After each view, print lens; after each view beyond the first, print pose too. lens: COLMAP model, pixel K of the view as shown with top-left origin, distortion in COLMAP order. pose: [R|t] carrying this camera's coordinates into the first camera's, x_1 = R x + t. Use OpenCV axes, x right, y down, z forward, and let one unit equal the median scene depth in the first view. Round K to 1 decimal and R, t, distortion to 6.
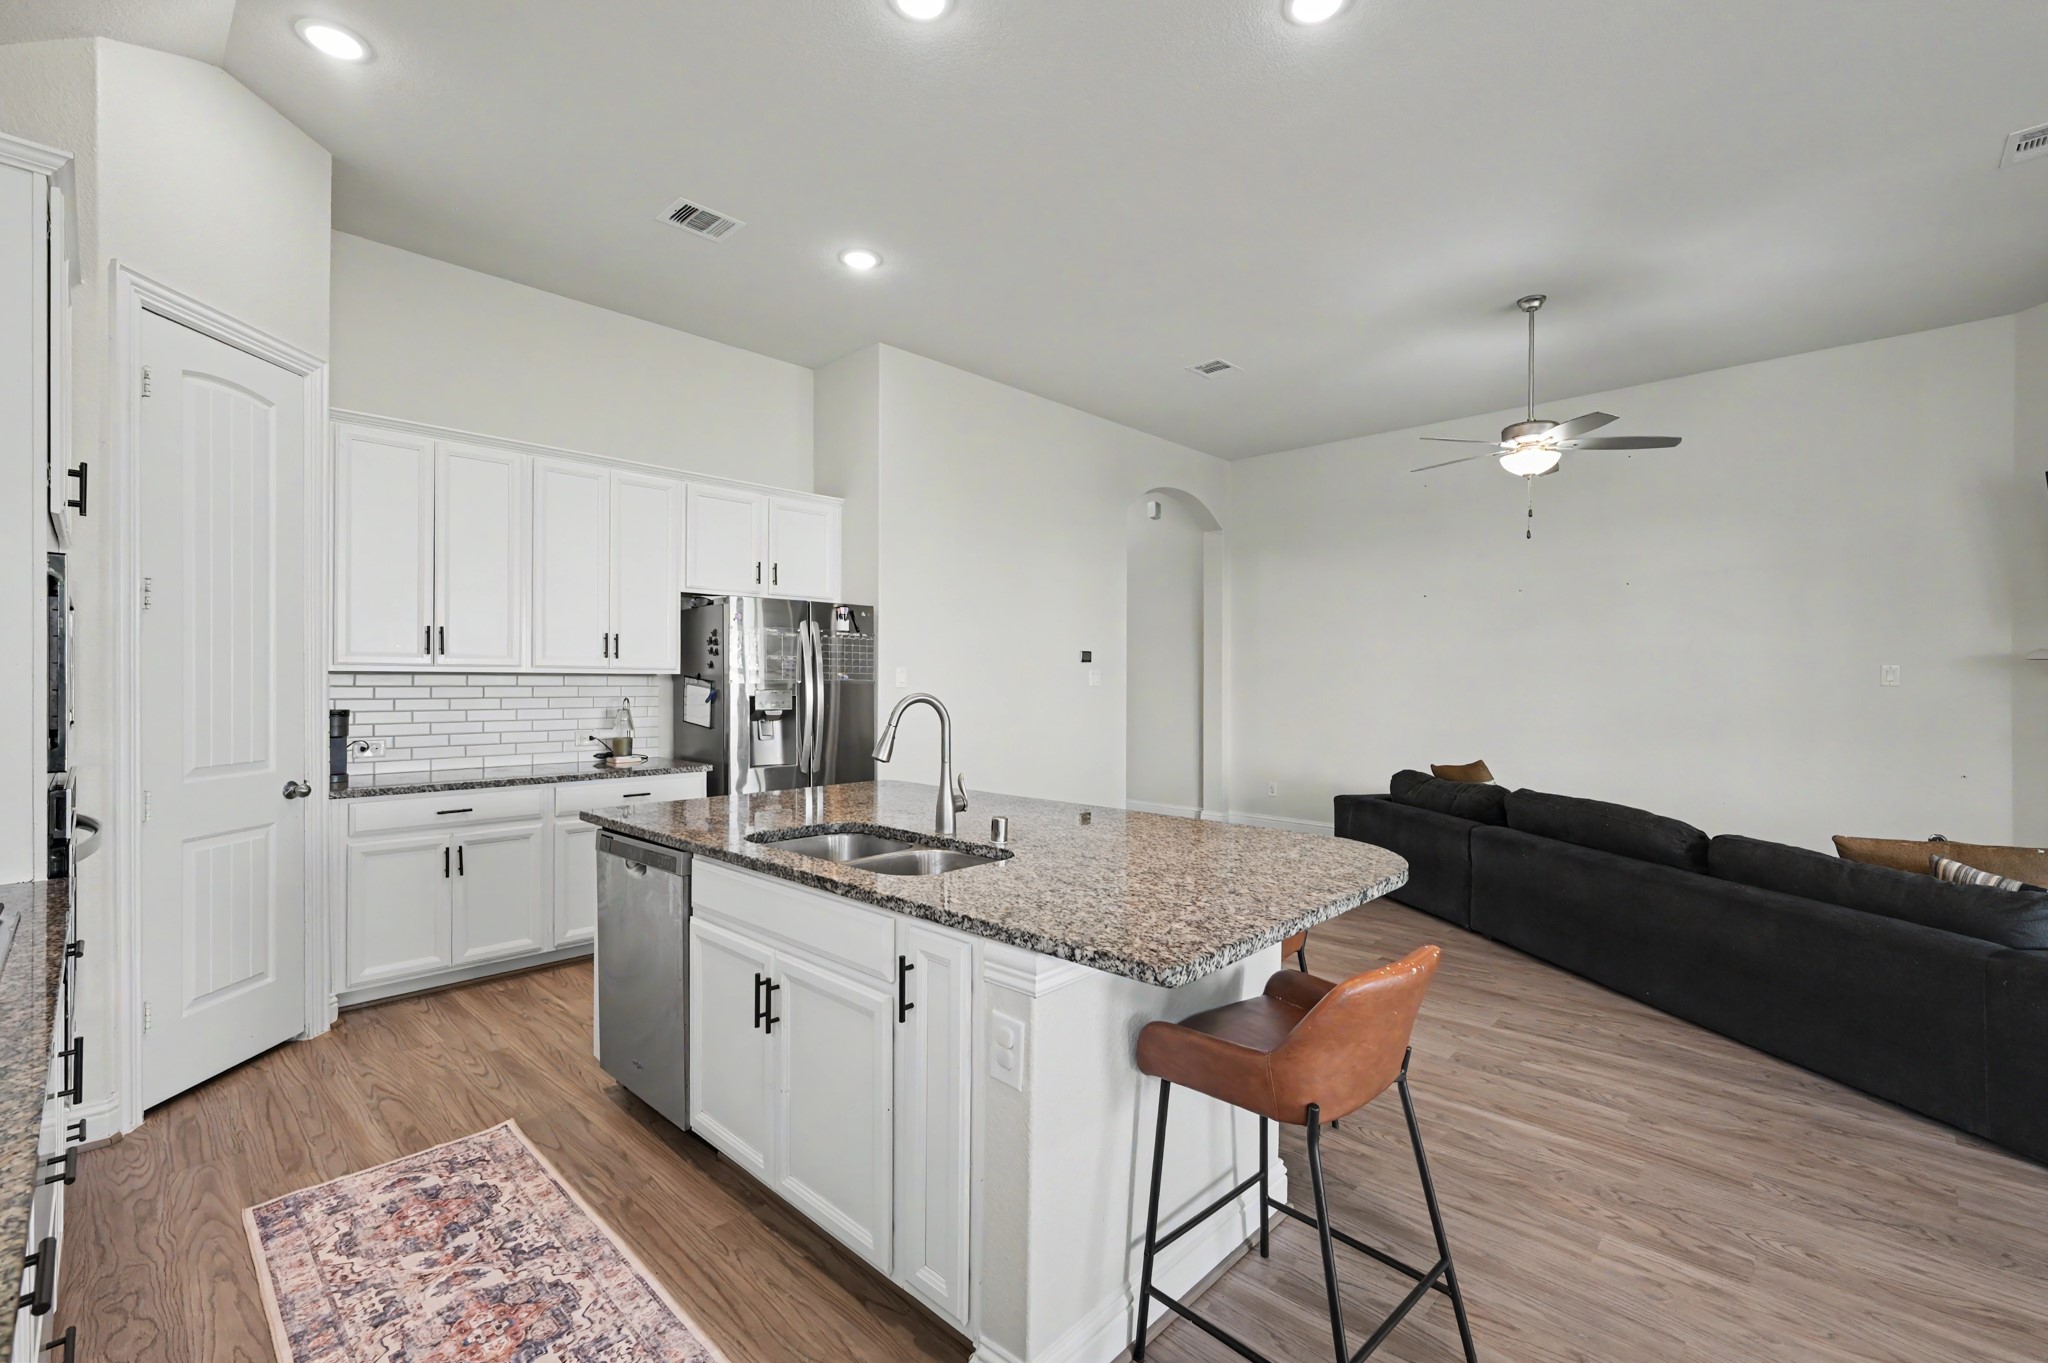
lens RADIAL K [[888.1, 0, 1021.7], [0, 888.1, 679.5], [0, 0, 1]] dist [0.007051, -0.001242]
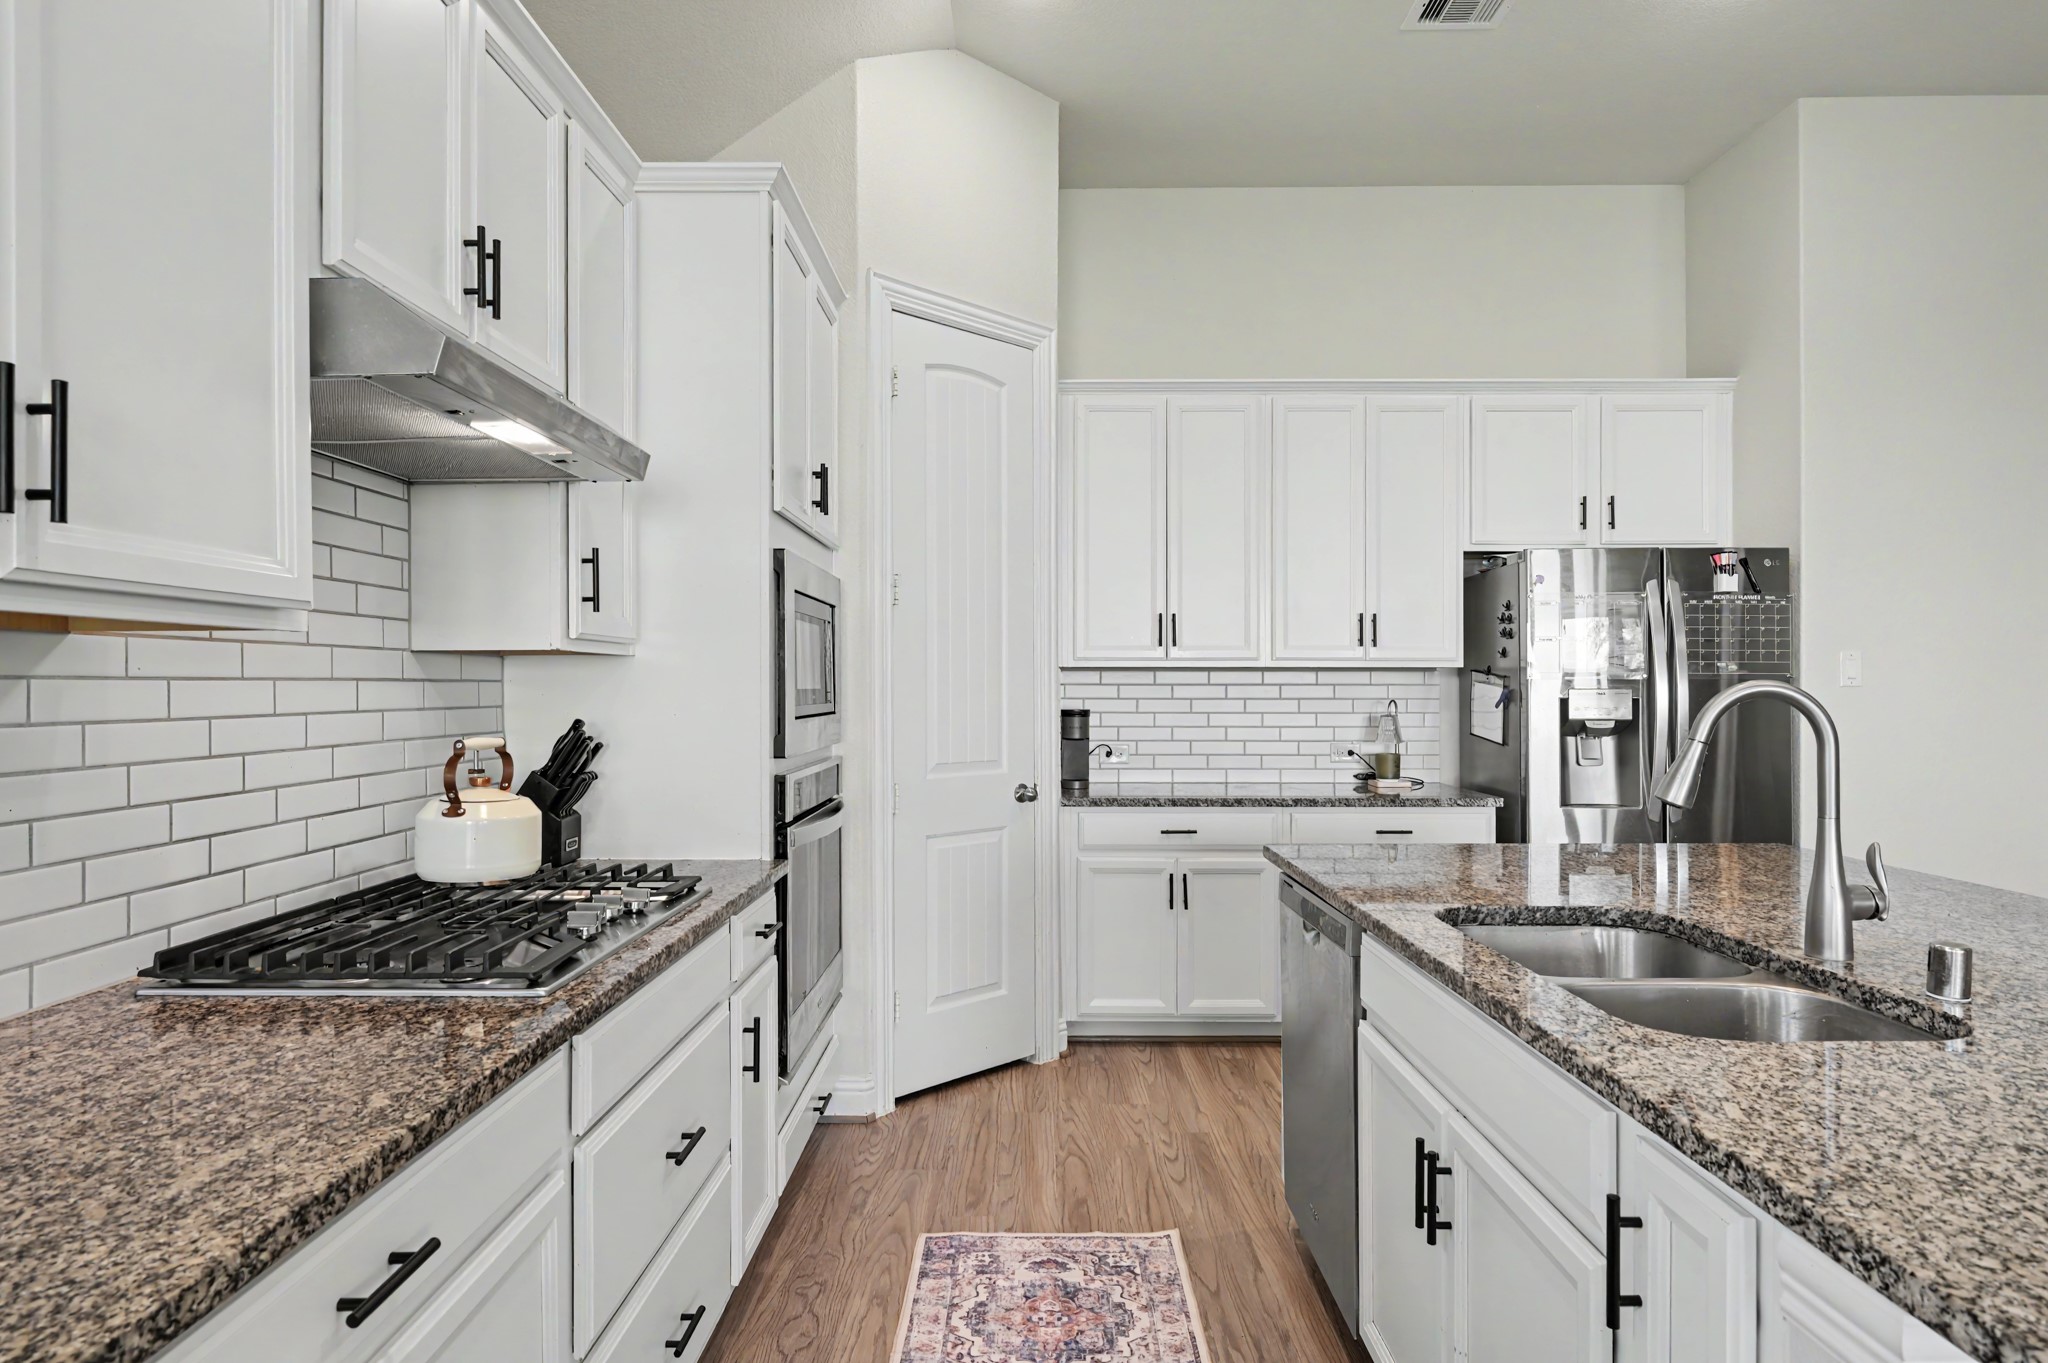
lens RADIAL K [[1149.6, 0, 1023.9], [0, 1149.6, 683.4], [0, 0, 1]] dist [-0.000413, 0.001312]
pose [[0.687896, -0.005250, -0.725791, 0.060286], [0.003518, 0.999986, -0.003899, 0.013935], [0.725801, 0.000129, 0.687905, 0.175788]]
